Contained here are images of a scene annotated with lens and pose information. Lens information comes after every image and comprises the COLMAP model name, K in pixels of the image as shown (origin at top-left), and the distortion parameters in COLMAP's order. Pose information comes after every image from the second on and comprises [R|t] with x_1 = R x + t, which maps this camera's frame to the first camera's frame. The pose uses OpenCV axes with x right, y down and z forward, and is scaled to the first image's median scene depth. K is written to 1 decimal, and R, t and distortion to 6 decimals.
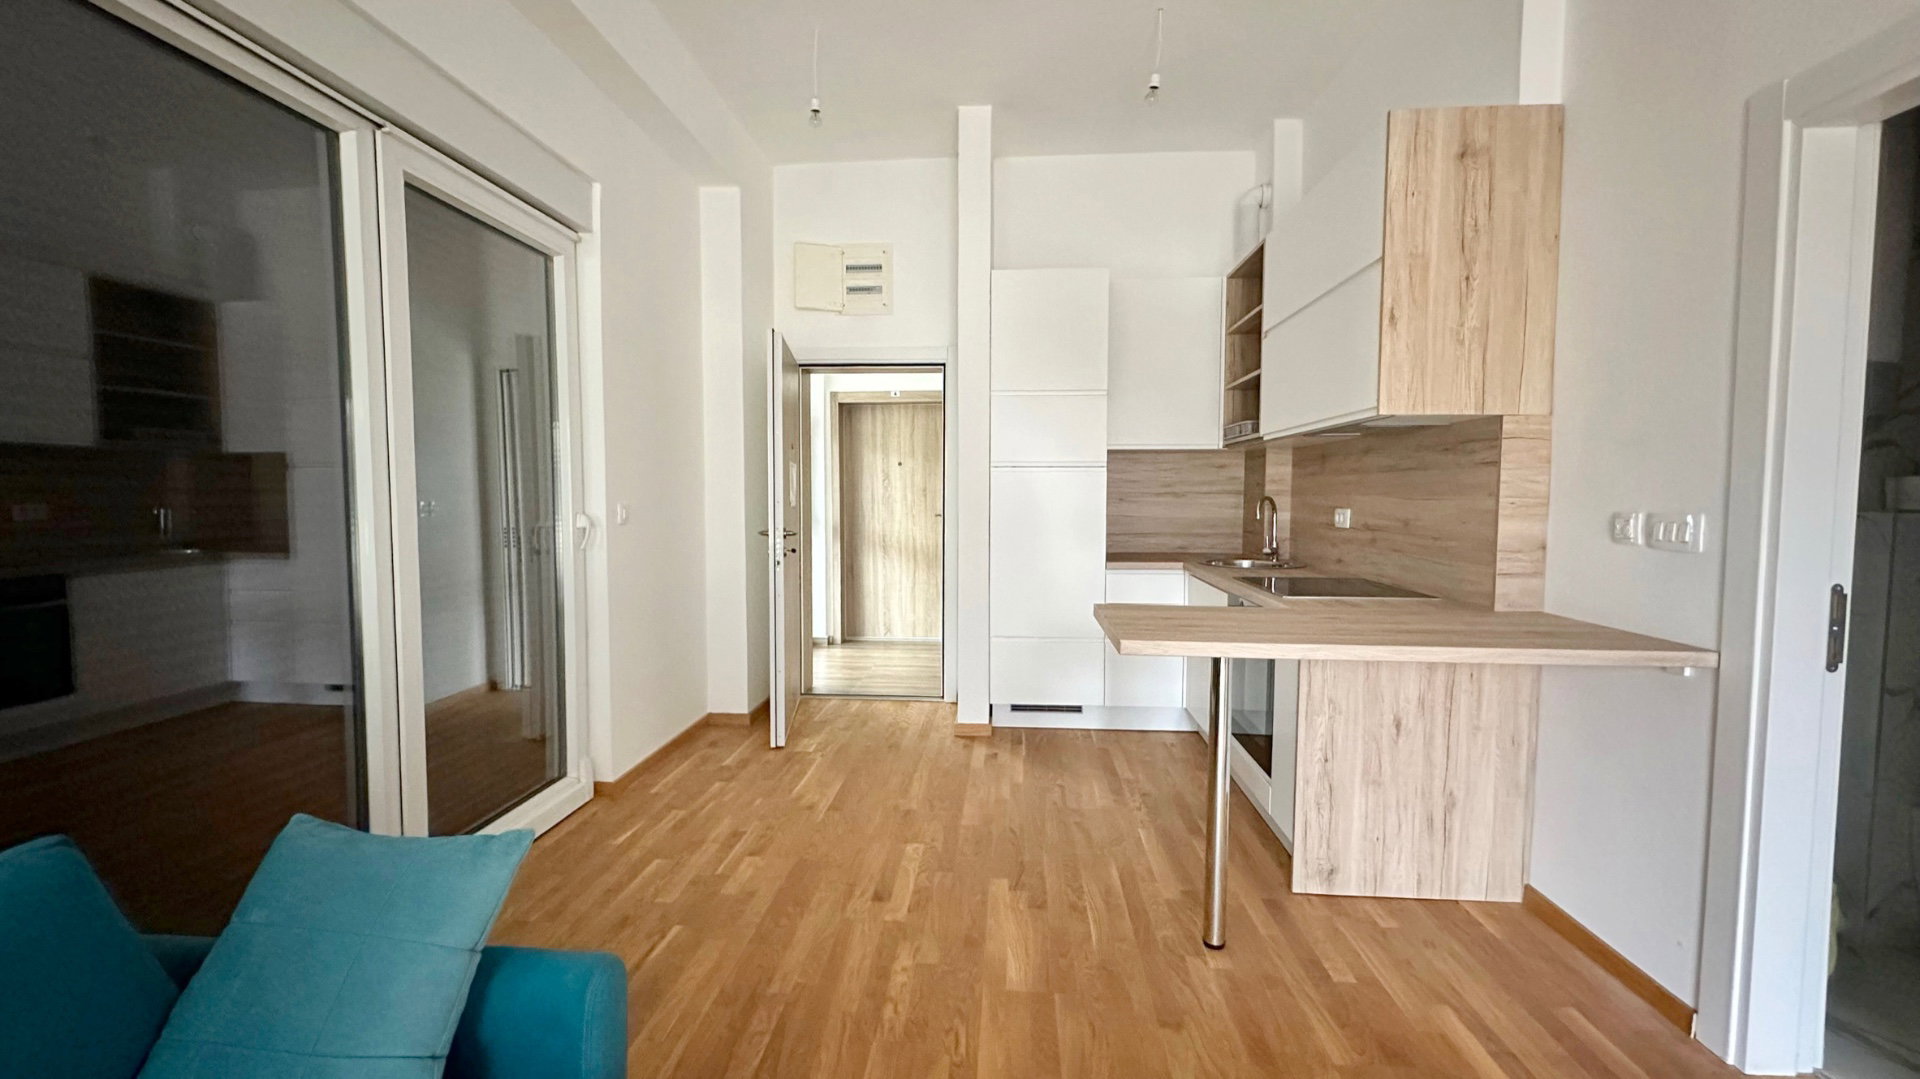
lens RADIAL K [[764.0, 0, 958.4], [0, 764.0, 537.6], [0, 0, 1]] dist [-0.001958, 0.000083]
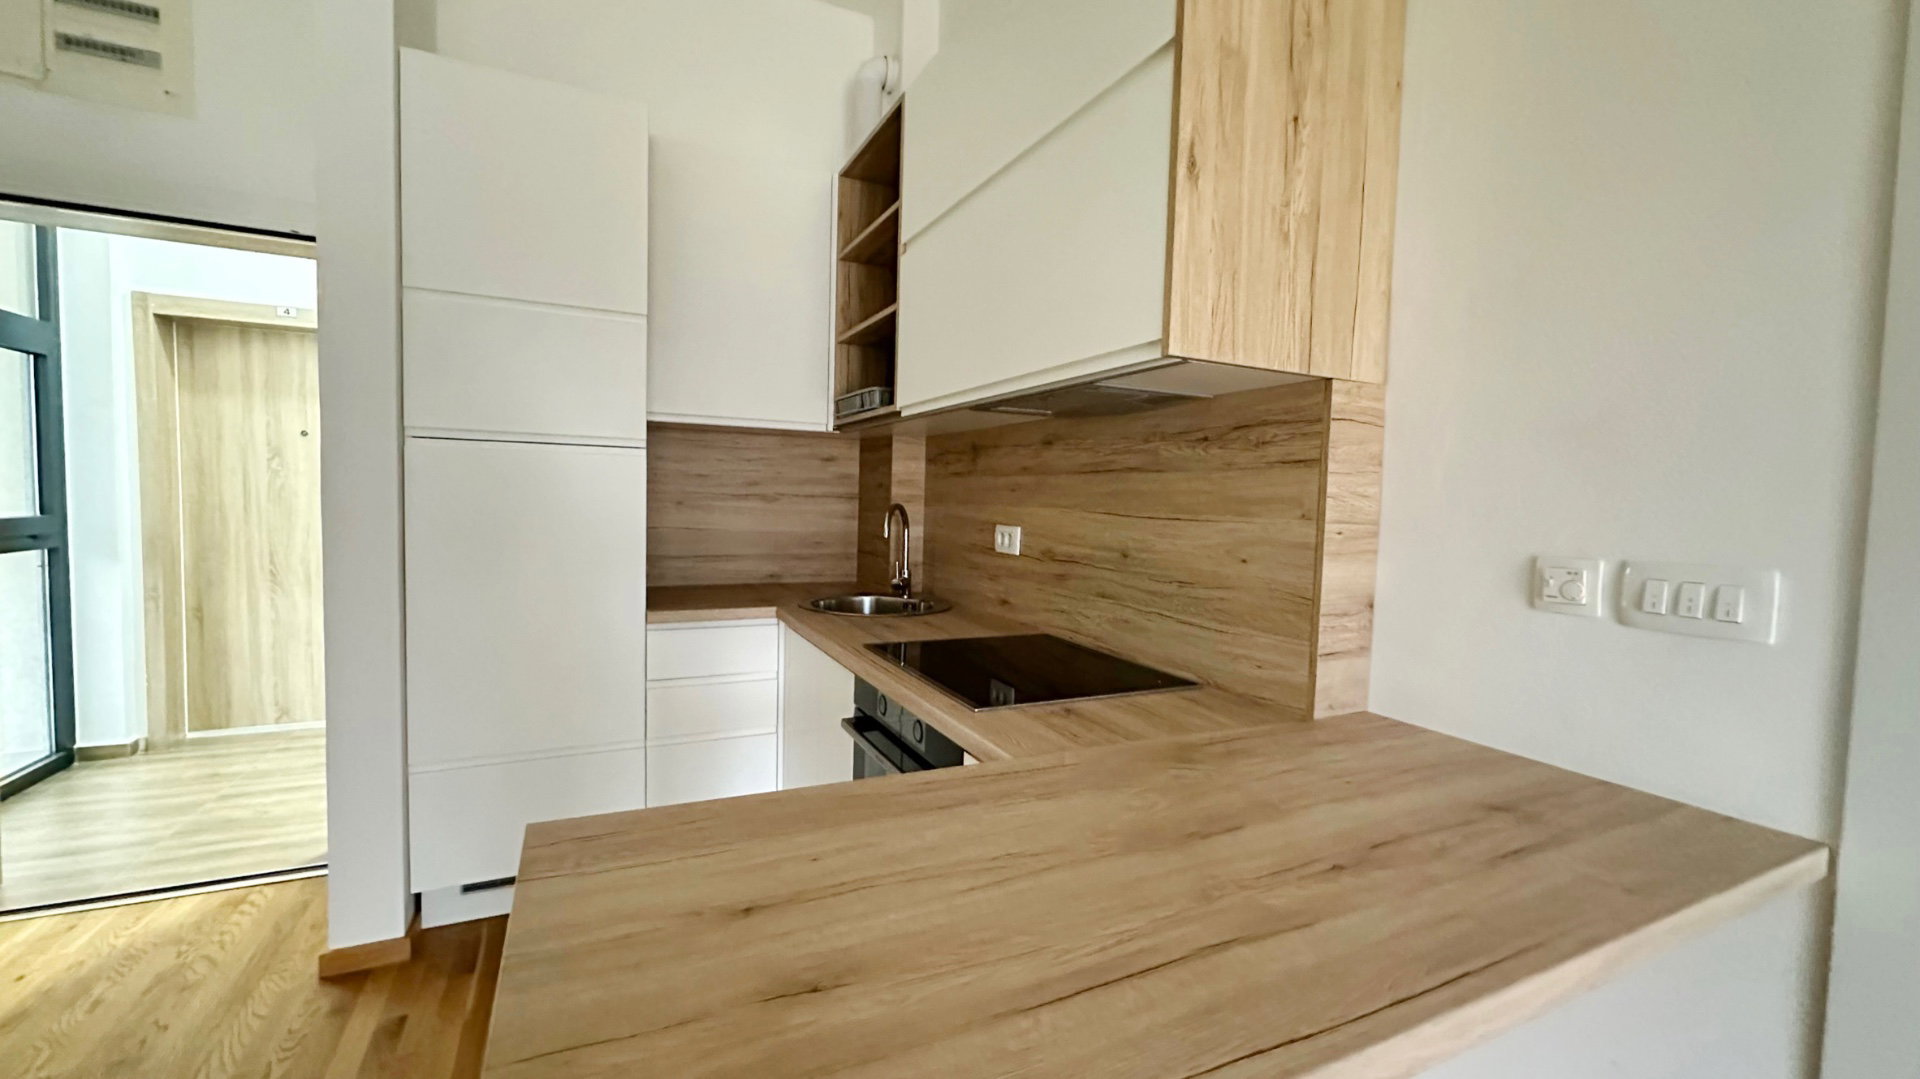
lens RADIAL K [[764.0, 0, 958.4], [0, 764.0, 537.6], [0, 0, 1]] dist [-0.001958, 0.000083]
pose [[0.864355, -0.004510, 0.502862, 0.147062], [0.003016, 0.999988, 0.003784, -0.035855], [-0.502874, -0.001754, 0.864358, 0.519600]]
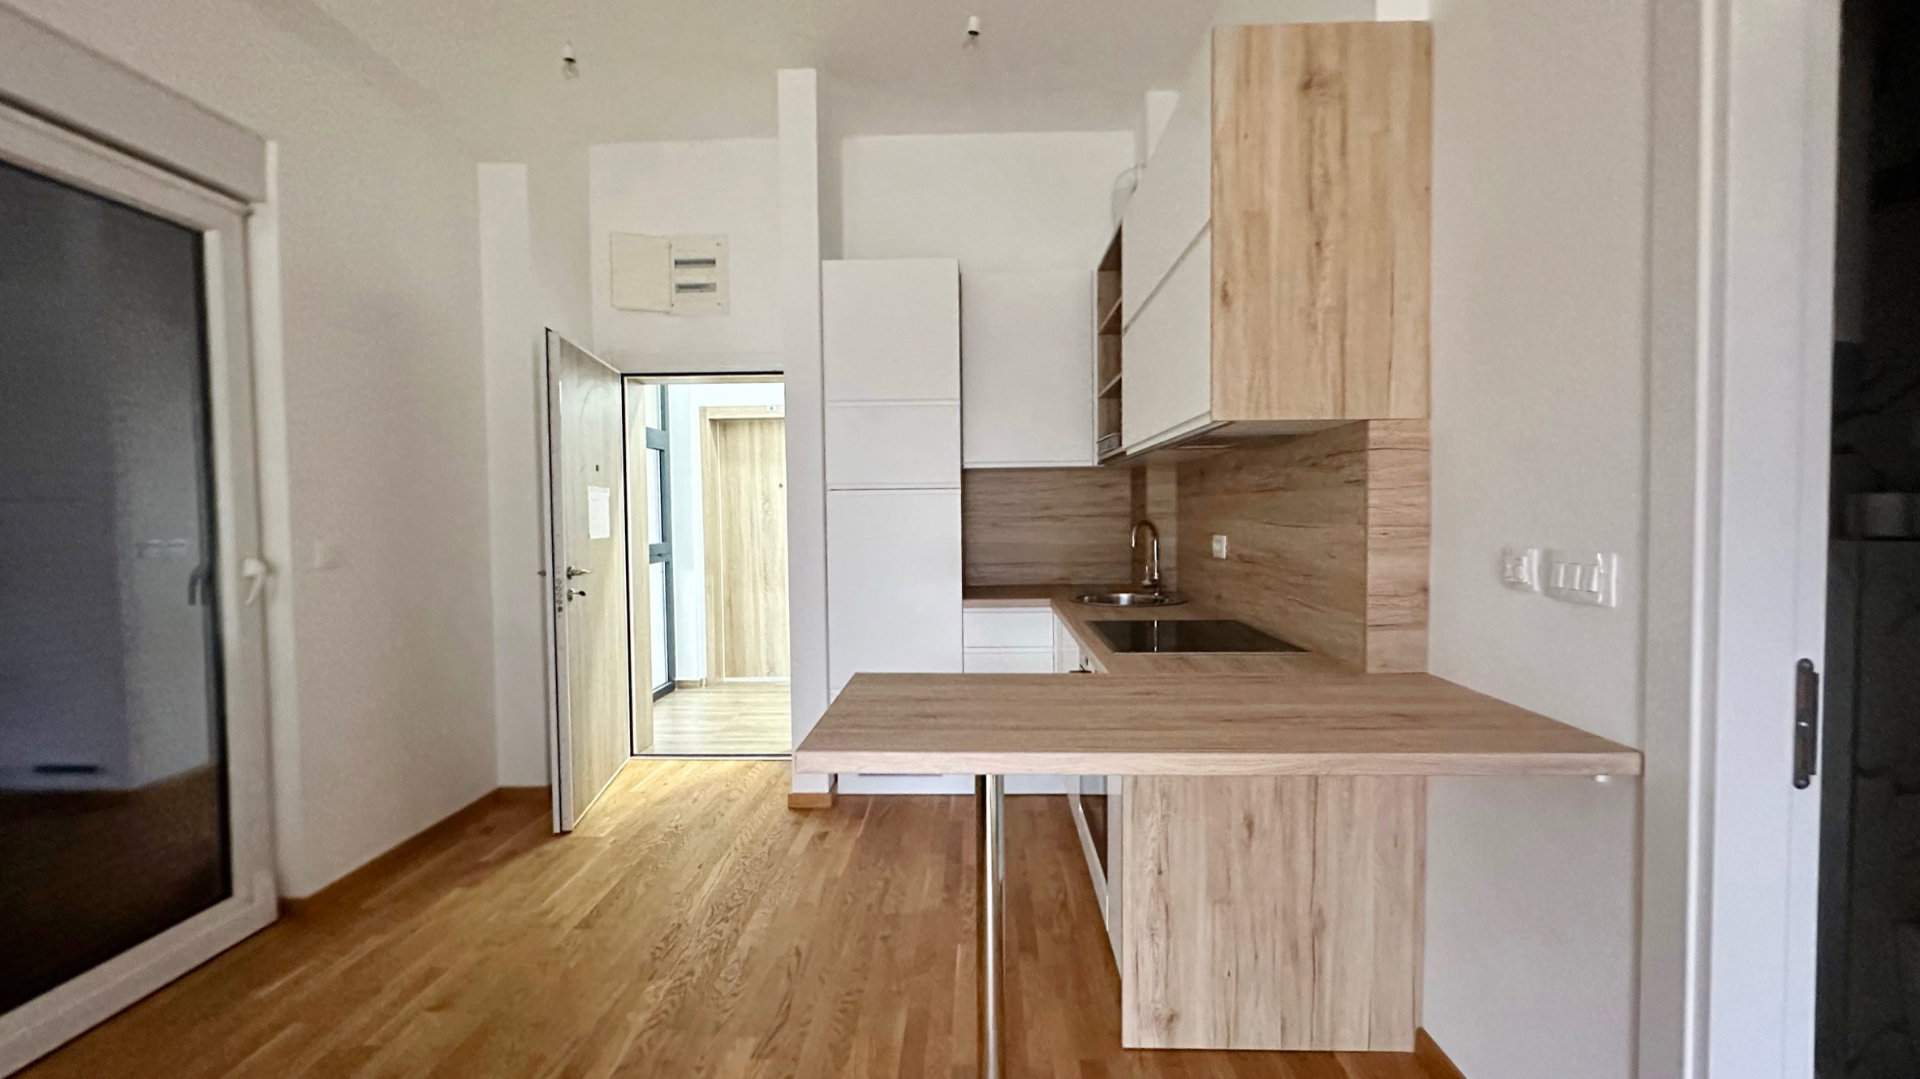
lens RADIAL K [[764.0, 0, 958.4], [0, 764.0, 537.6], [0, 0, 1]] dist [-0.001958, 0.000083]
pose [[0.998941, -0.015126, 0.043458, 0.211756], [0.016111, 0.999619, -0.022419, -0.024614], [-0.043102, 0.023095, 0.998804, 0.199781]]
